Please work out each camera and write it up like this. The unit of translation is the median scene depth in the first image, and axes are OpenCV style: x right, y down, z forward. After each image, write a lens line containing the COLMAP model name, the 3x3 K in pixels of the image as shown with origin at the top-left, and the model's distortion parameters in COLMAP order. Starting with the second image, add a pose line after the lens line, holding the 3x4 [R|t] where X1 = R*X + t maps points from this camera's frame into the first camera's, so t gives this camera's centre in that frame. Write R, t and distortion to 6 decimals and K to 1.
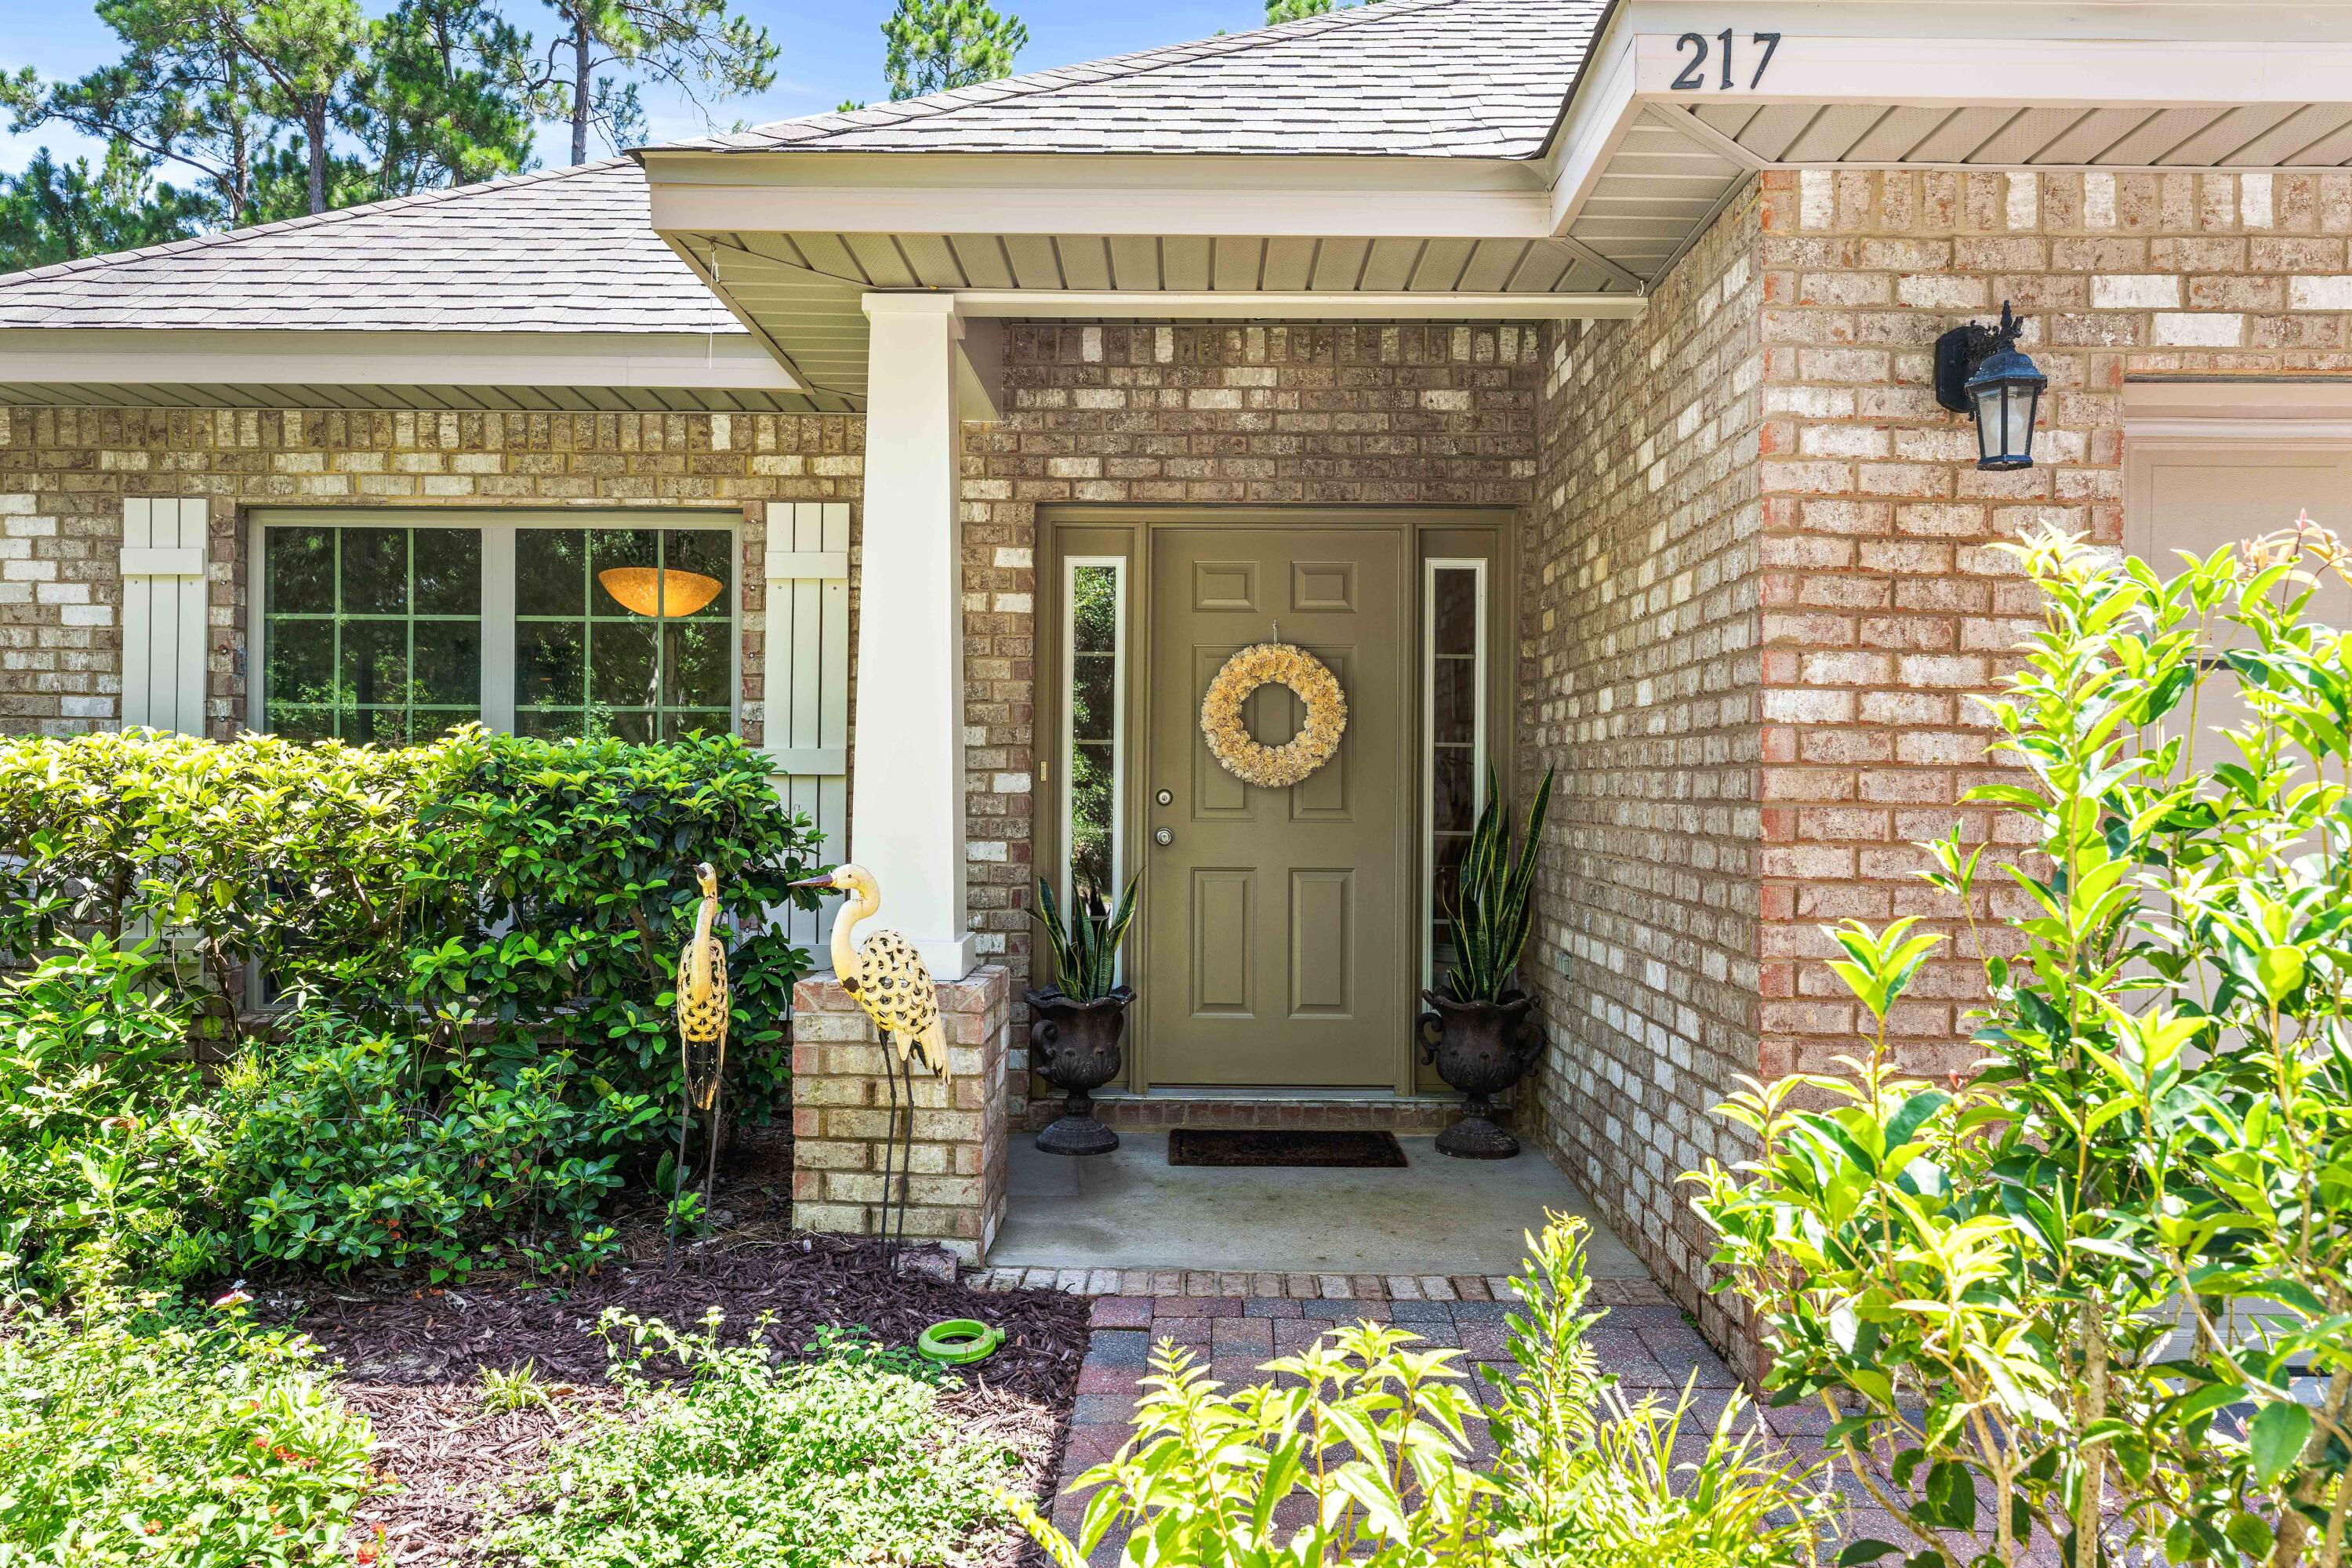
lens RADIAL K [[1590.4, 0, 1177.2], [0, 1590.4, 791.3], [0, 0, 1]] dist [0.010154, 0.001161]
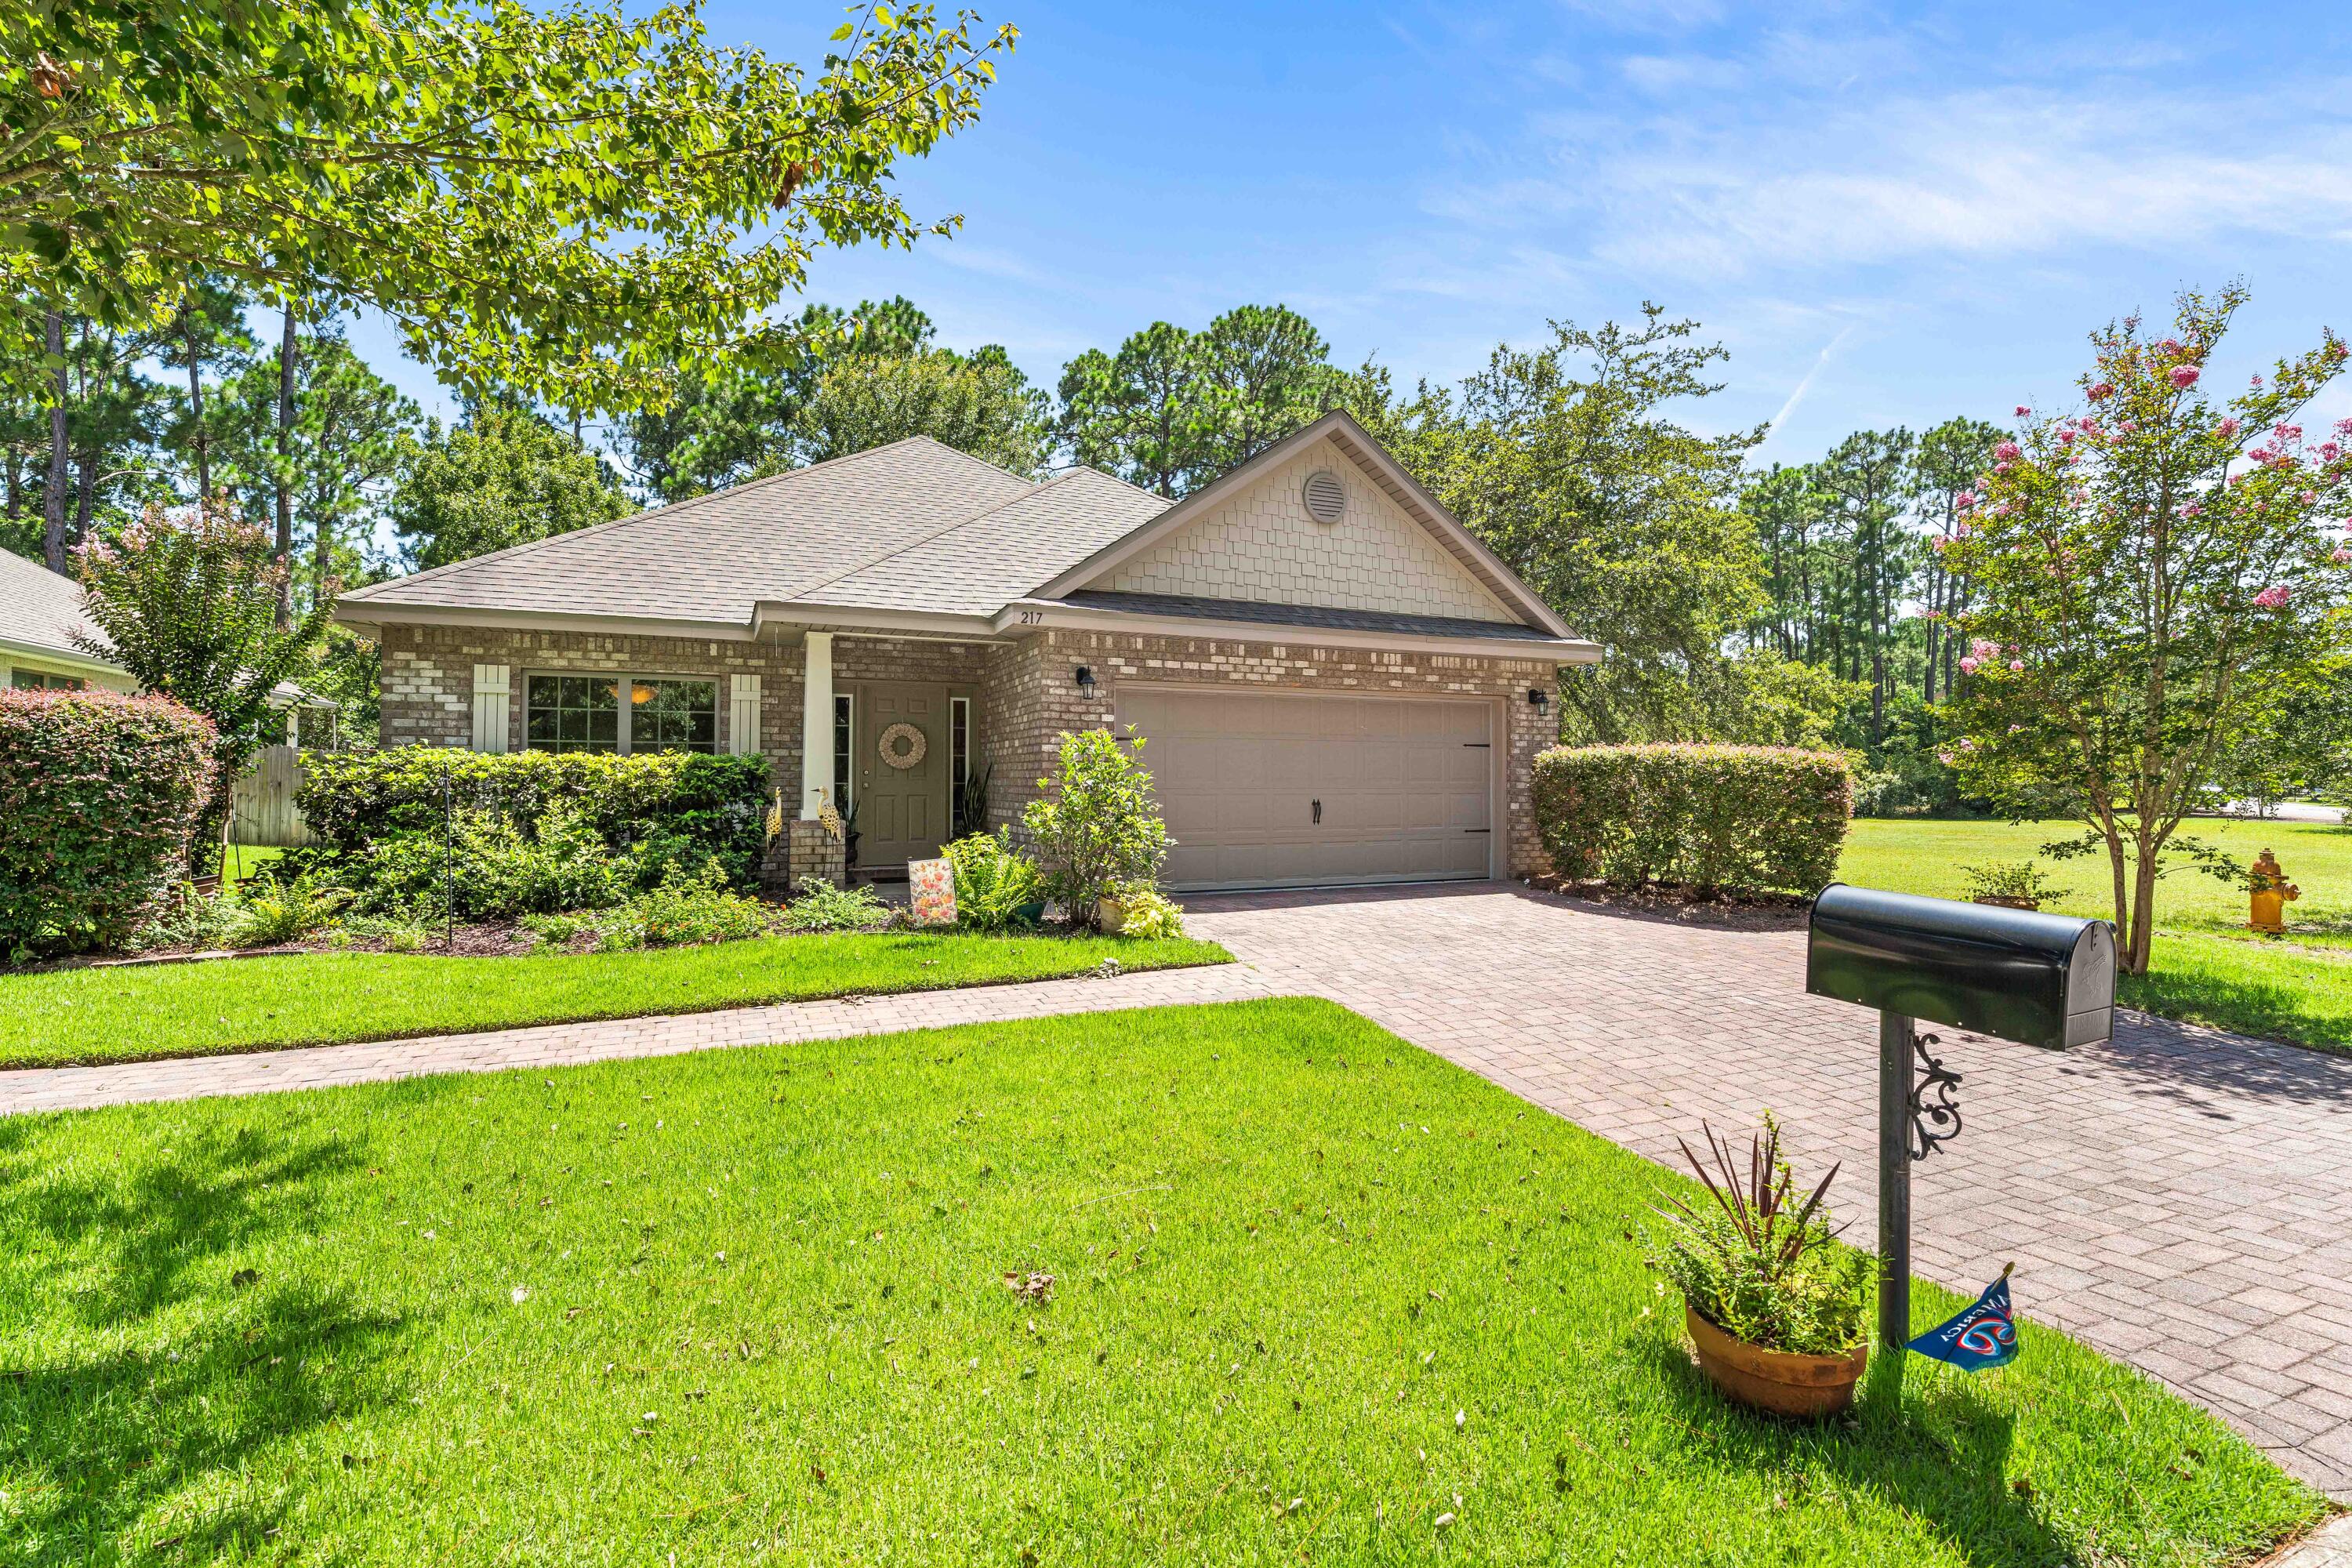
lens RADIAL K [[1036.6, 0, 1165.5], [0, 1036.6, 765.4], [0, 0, 1]] dist [0.002351, -0.000116]
pose [[0.909284, -0.002185, 0.416169, -0.323843], [0.008878, 0.999861, -0.014148, 0.024462], [-0.416080, 0.016559, 0.909177, -1.094475]]
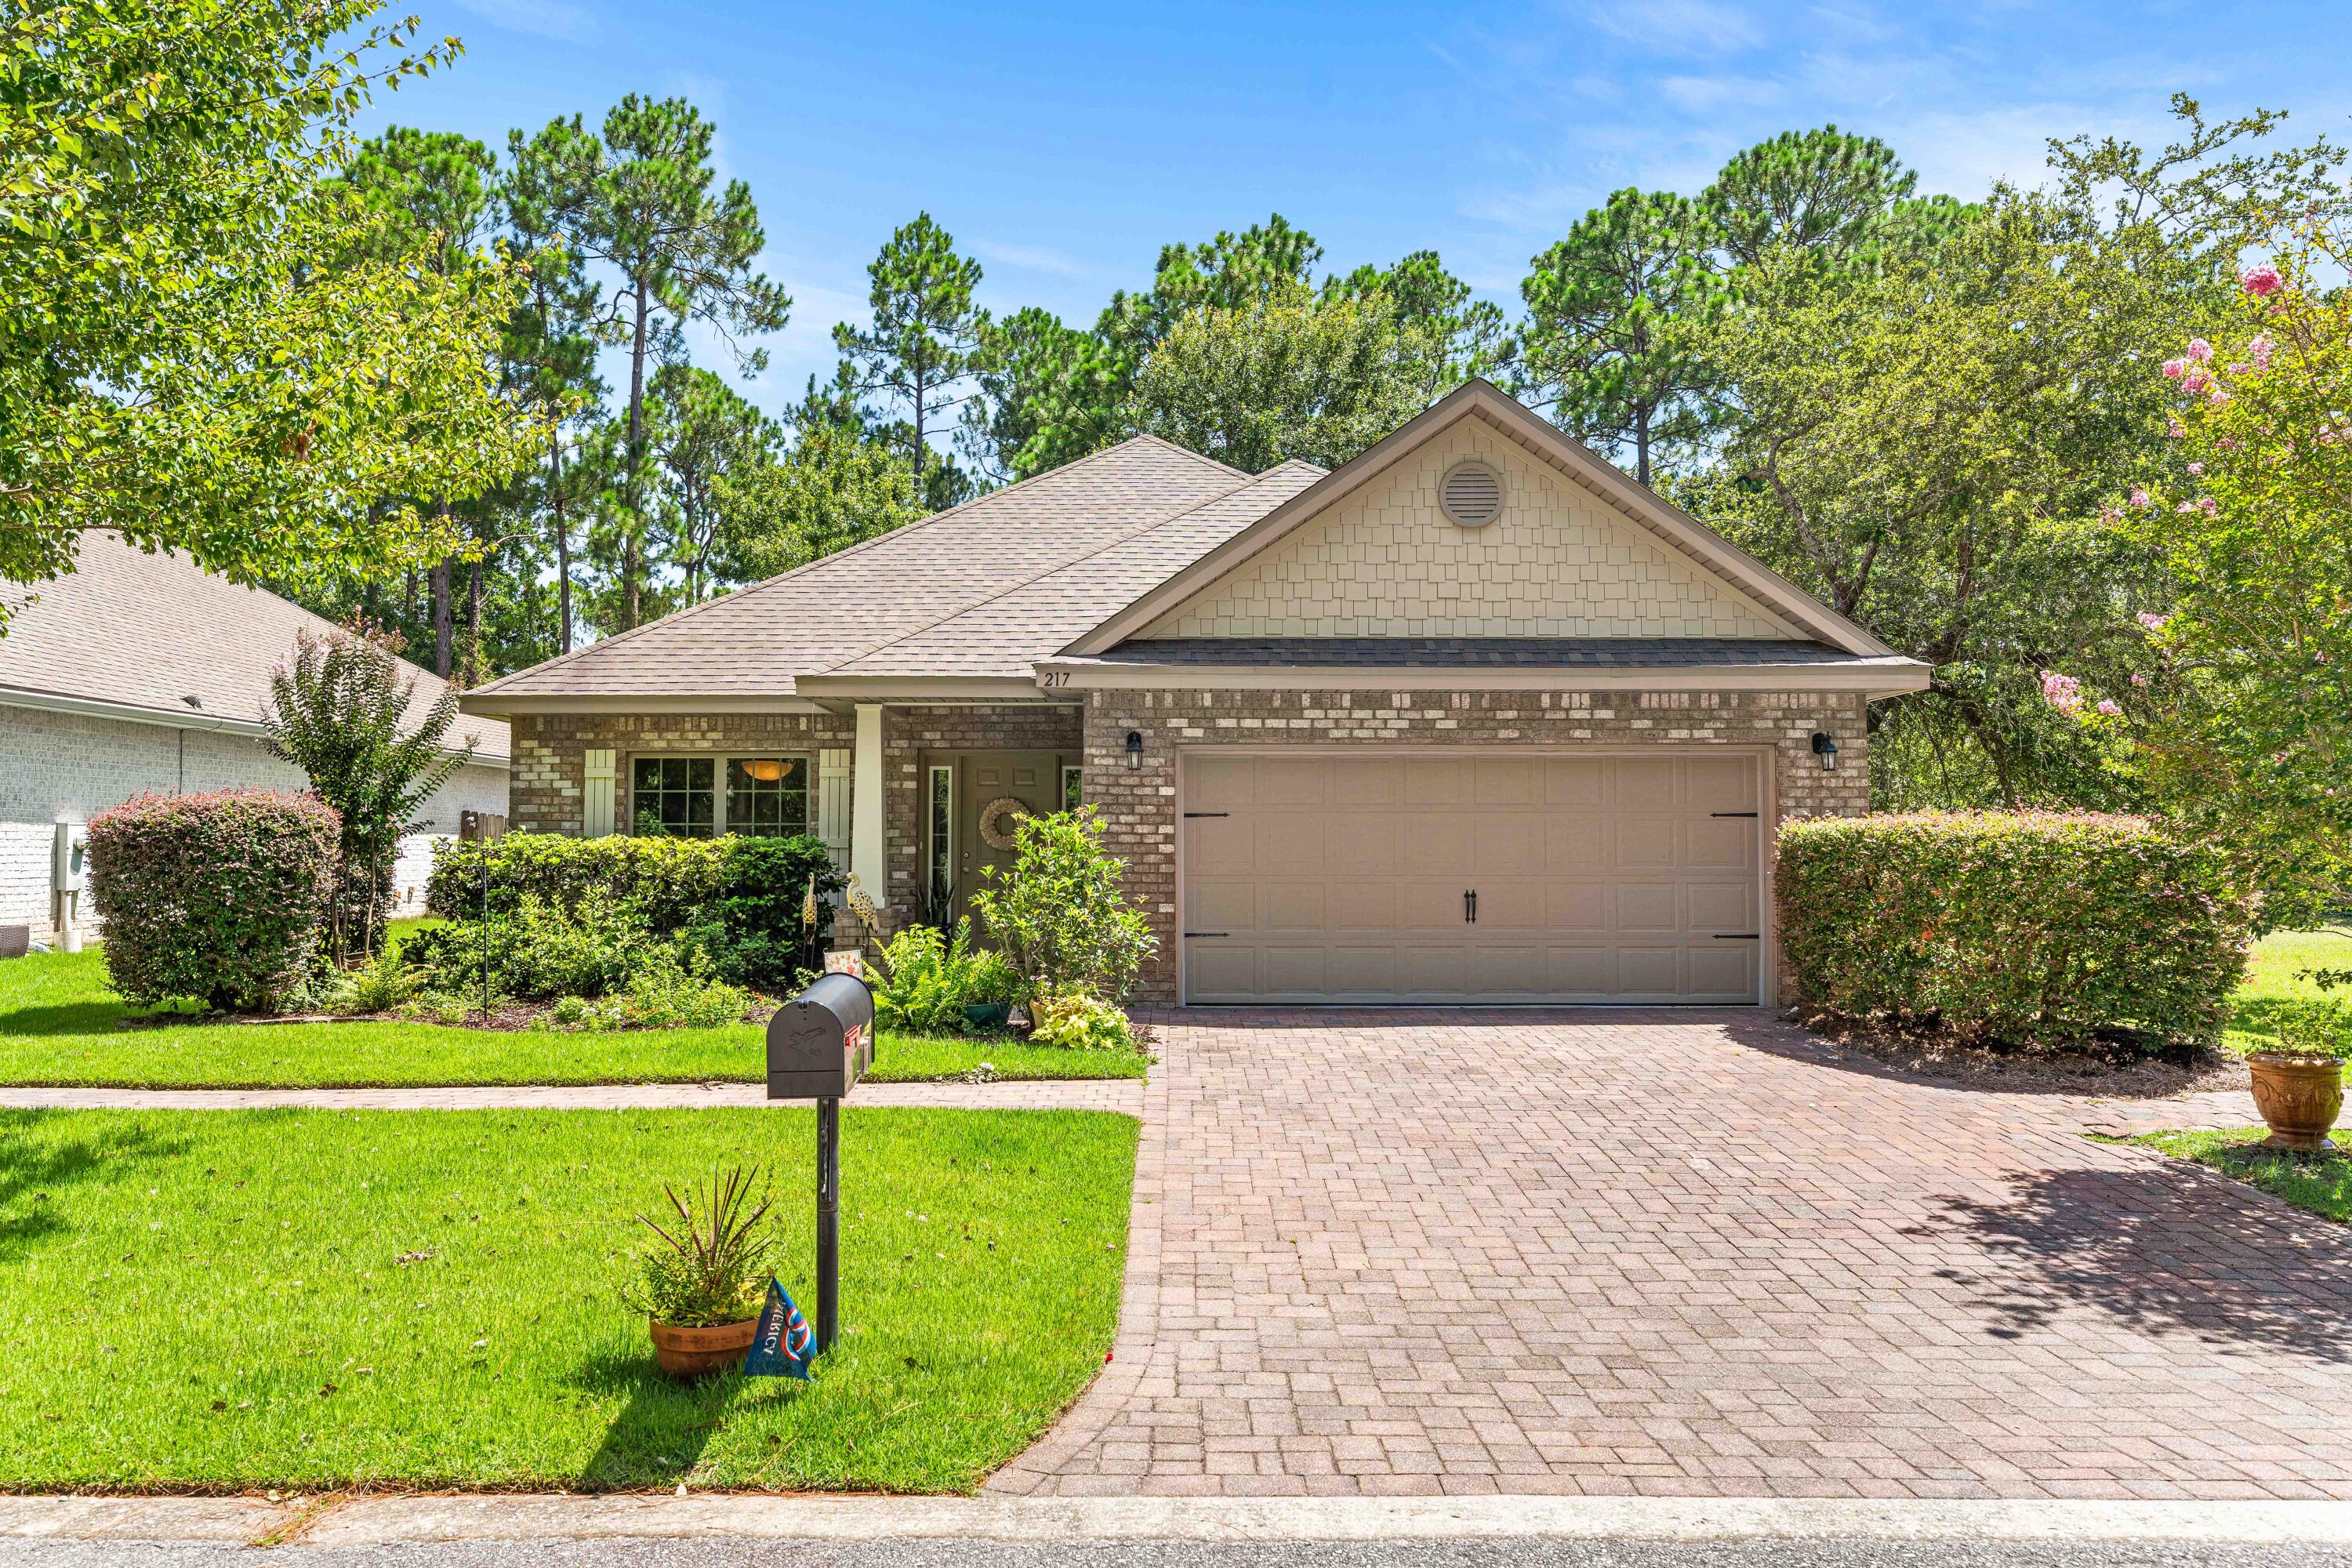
lens RADIAL K [[1513.5, 0, 1175.3], [0, 1513.5, 793.0], [0, 0, 1]] dist [0.009368, 0.000388]
pose [[0.999854, -0.008882, 0.014580, 0.317444], [0.009503, 0.999025, -0.043108, 0.013509], [-0.014183, 0.043240, 0.998964, -1.617611]]
